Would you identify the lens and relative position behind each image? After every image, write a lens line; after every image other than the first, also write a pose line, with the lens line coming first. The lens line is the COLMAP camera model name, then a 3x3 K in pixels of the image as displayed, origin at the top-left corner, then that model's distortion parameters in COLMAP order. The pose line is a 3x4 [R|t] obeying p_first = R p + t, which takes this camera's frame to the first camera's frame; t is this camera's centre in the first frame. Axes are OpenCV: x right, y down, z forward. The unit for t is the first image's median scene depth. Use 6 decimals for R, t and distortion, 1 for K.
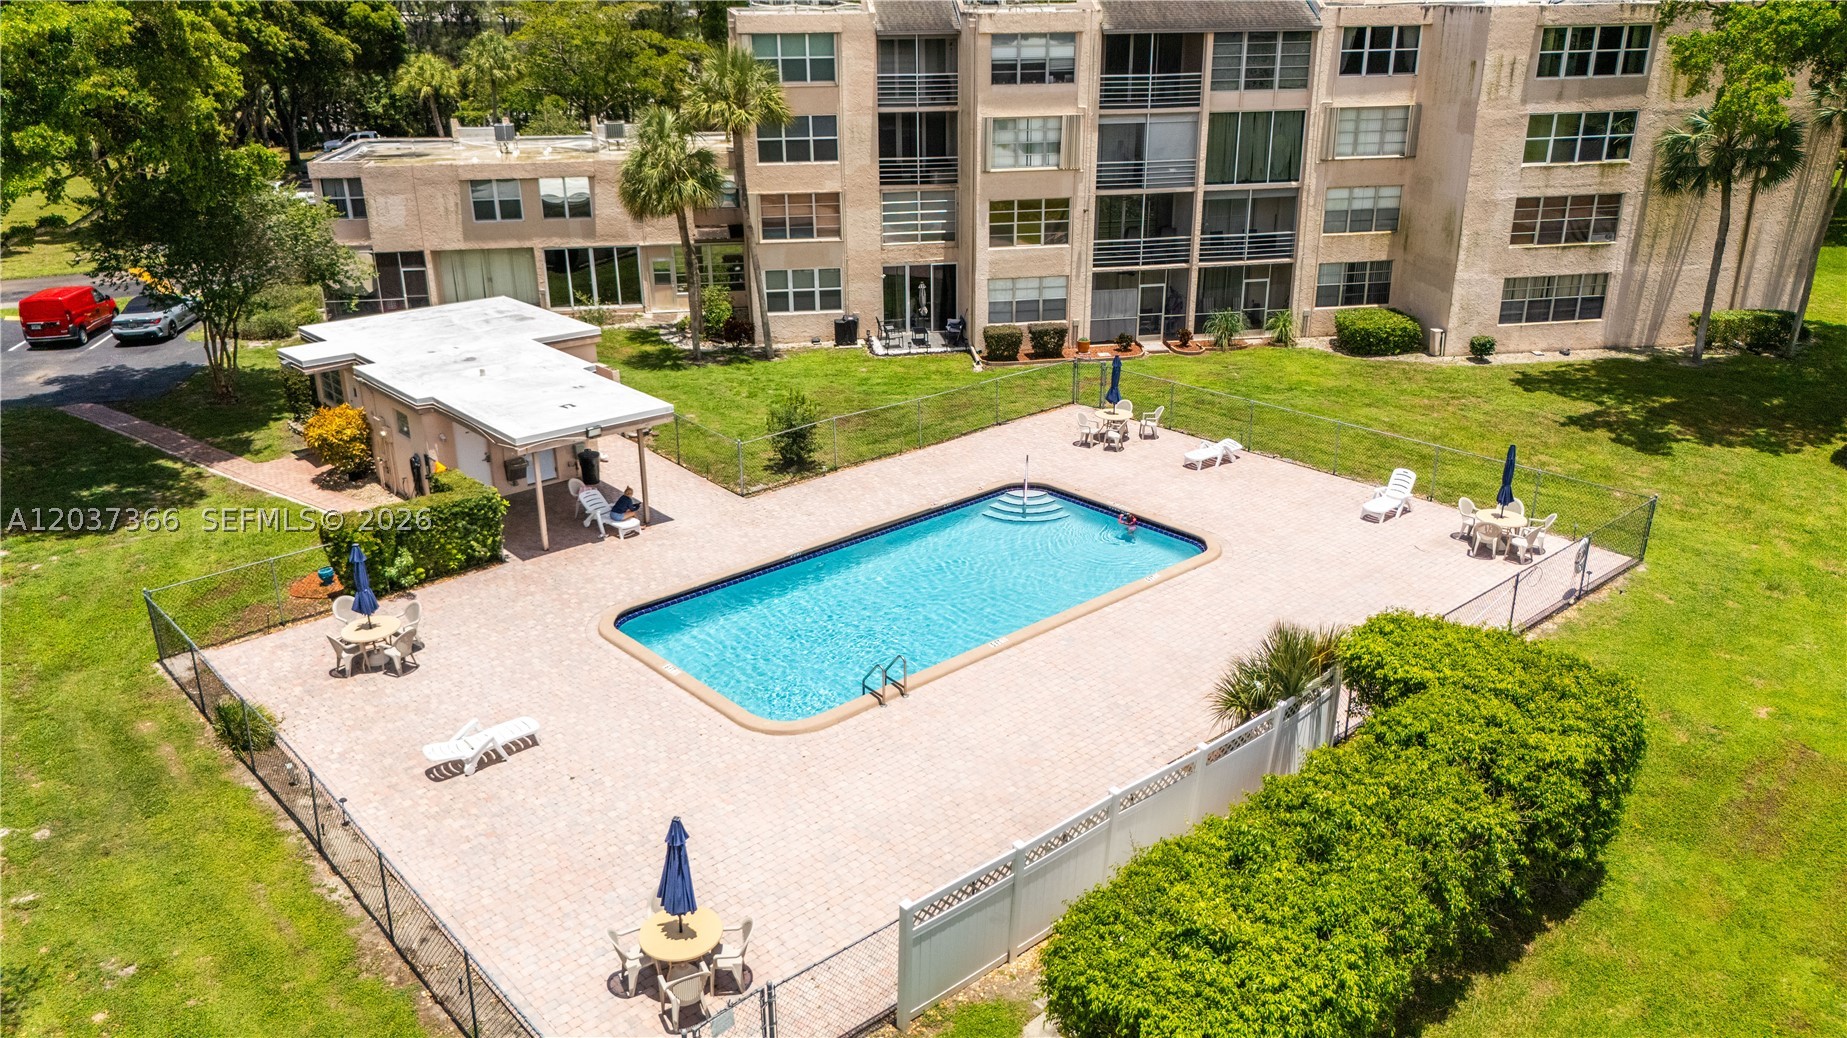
lens RADIAL K [[1371.6, 0, 923.5], [0, 1371.6, 519.0], [0, 0, 1]] dist [0.028754, -0.000280]
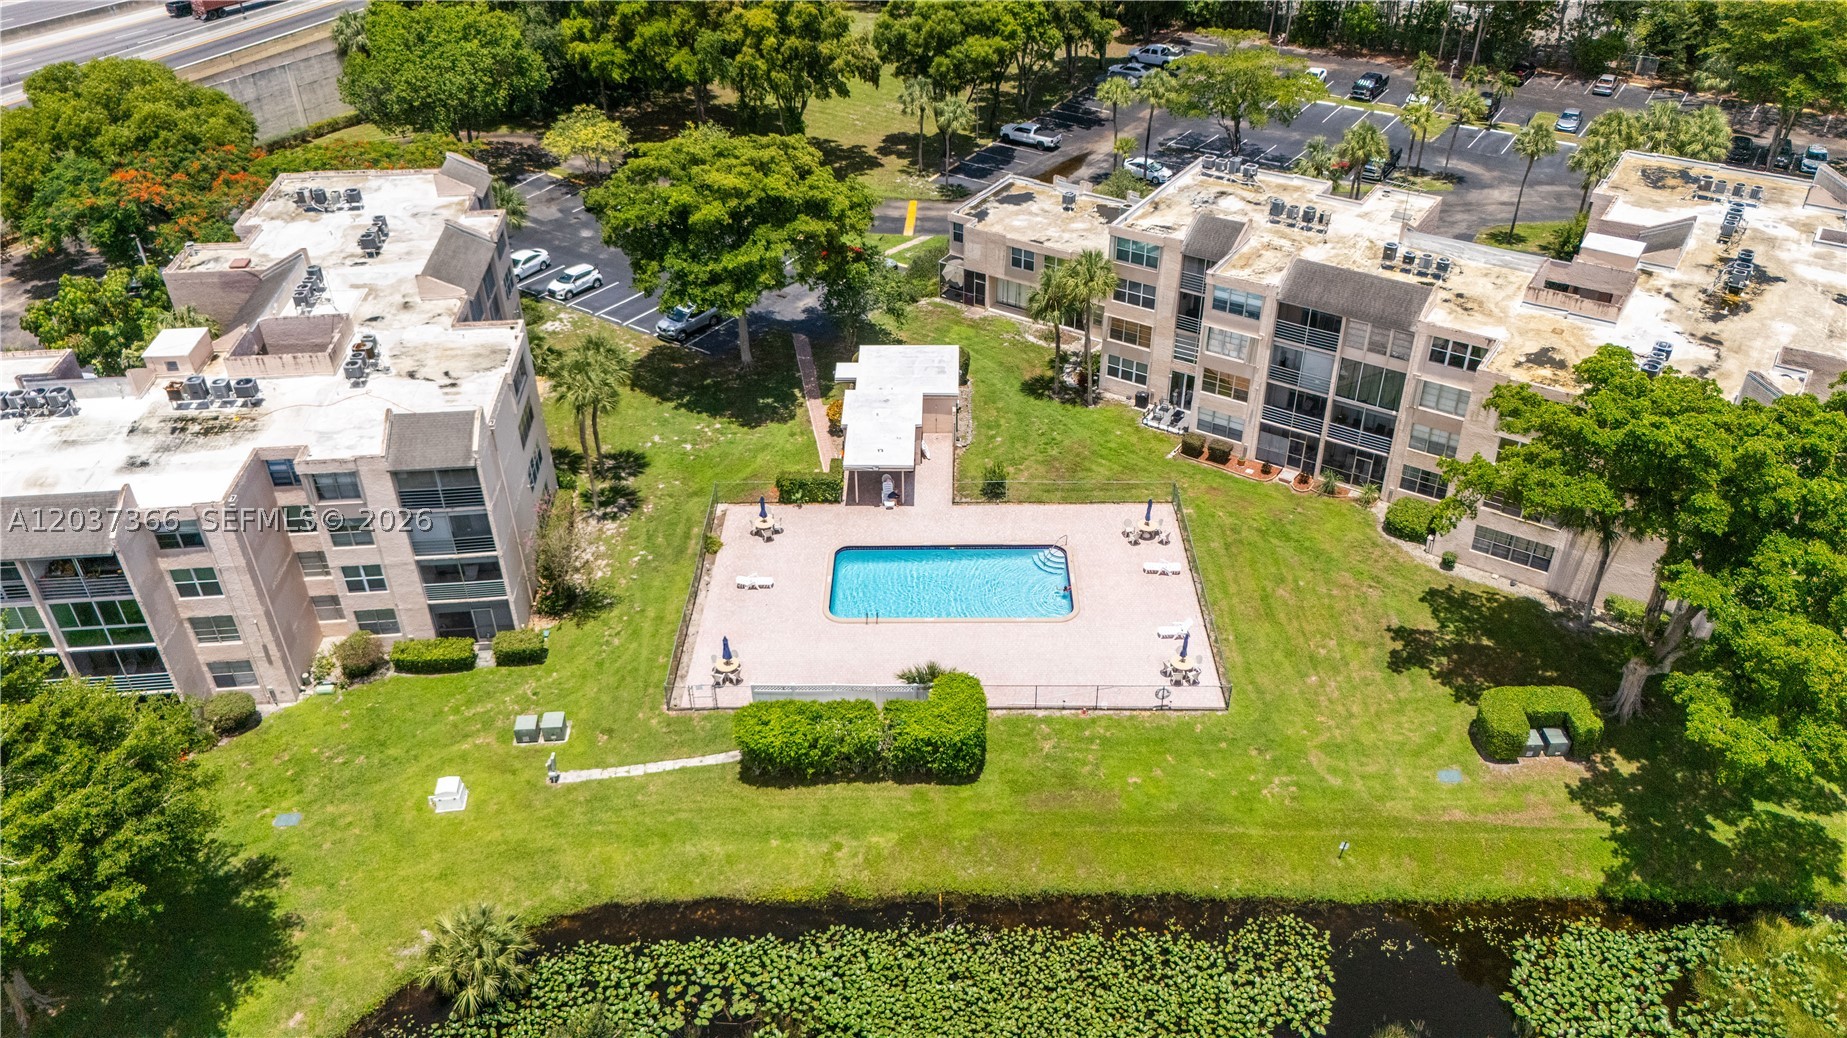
lens RADIAL K [[1371.6, 0, 923.5], [0, 1371.6, 519.0], [0, 0, 1]] dist [0.028754, -0.000280]
pose [[0.734722, 0.386166, -0.557727, 0.813080], [-0.232257, 0.915668, 0.328037, -0.533945], [0.637370, -0.111480, 0.762451, -0.549842]]
